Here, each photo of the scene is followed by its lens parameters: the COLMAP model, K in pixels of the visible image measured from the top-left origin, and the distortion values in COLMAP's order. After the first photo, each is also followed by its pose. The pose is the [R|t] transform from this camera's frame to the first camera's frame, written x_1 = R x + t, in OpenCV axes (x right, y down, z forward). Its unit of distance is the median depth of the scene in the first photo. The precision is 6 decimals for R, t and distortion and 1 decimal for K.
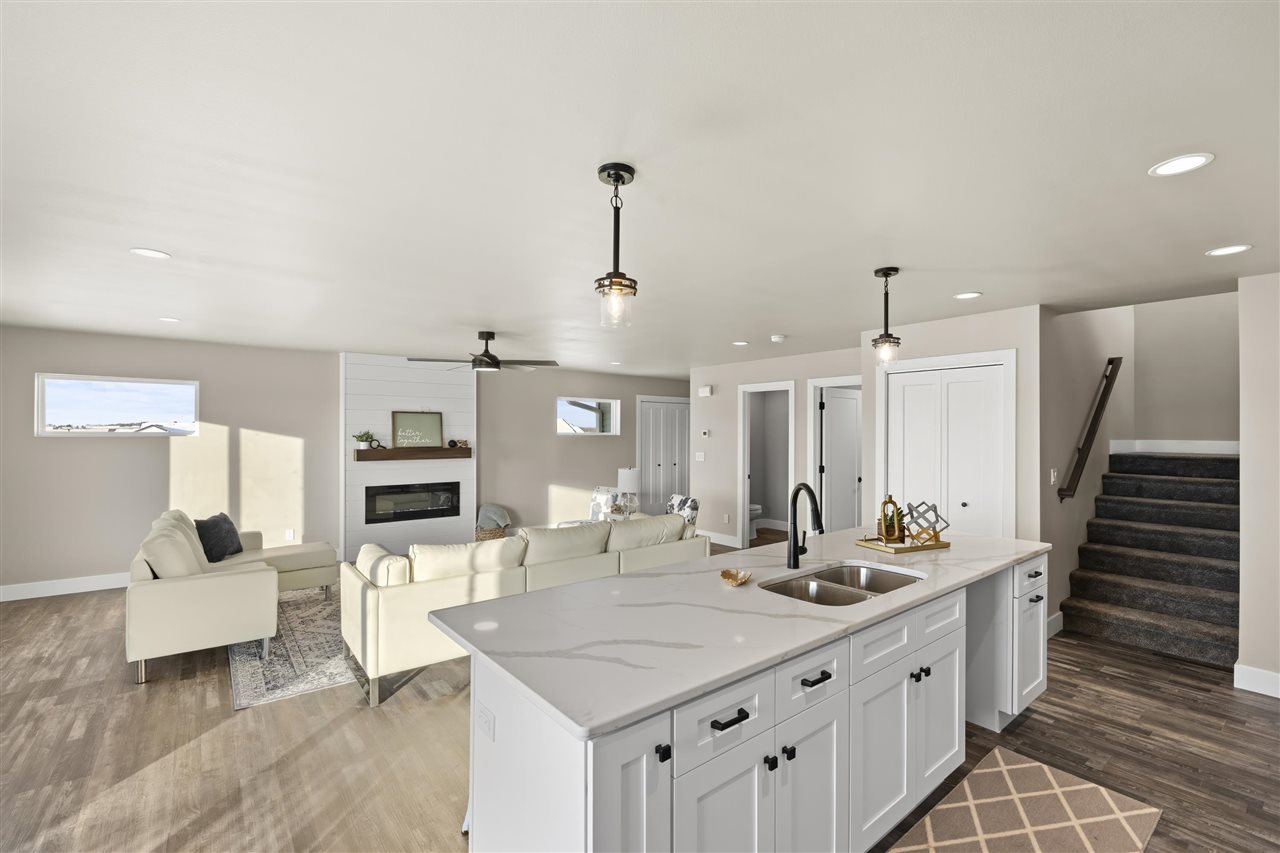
lens RADIAL K [[560.7, 0, 647.7], [0, 560.7, 426.4], [0, 0, 1]] dist [-0.007667, 0.000397]
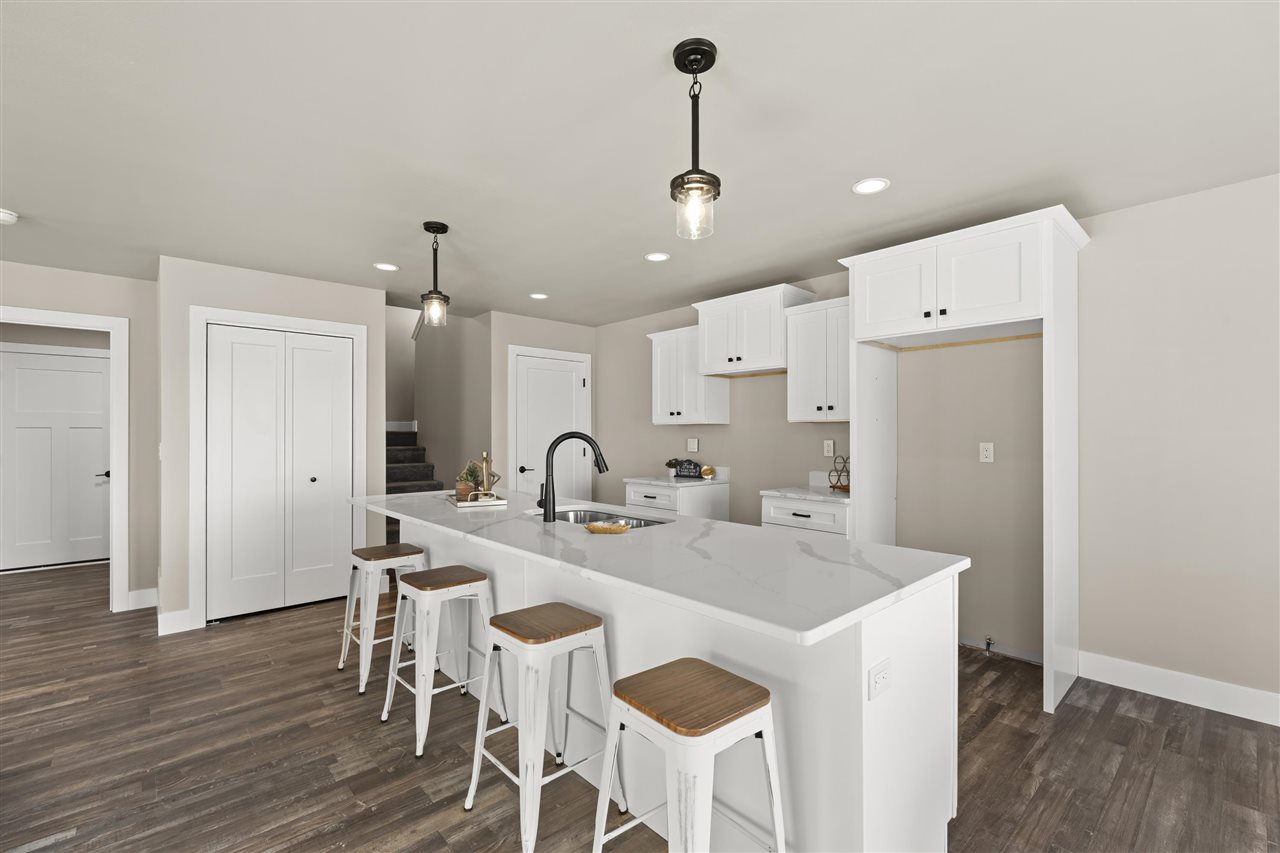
lens RADIAL K [[560.7, 0, 642.1], [0, 560.7, 430.1], [0, 0, 1]] dist [-0.007667, 0.000397]
pose [[-0.059015, 0.004636, 0.998246, -0.288398], [-0.008842, 0.999948, -0.005167, 0.040353], [-0.998218, -0.009132, -0.058971, 0.361582]]
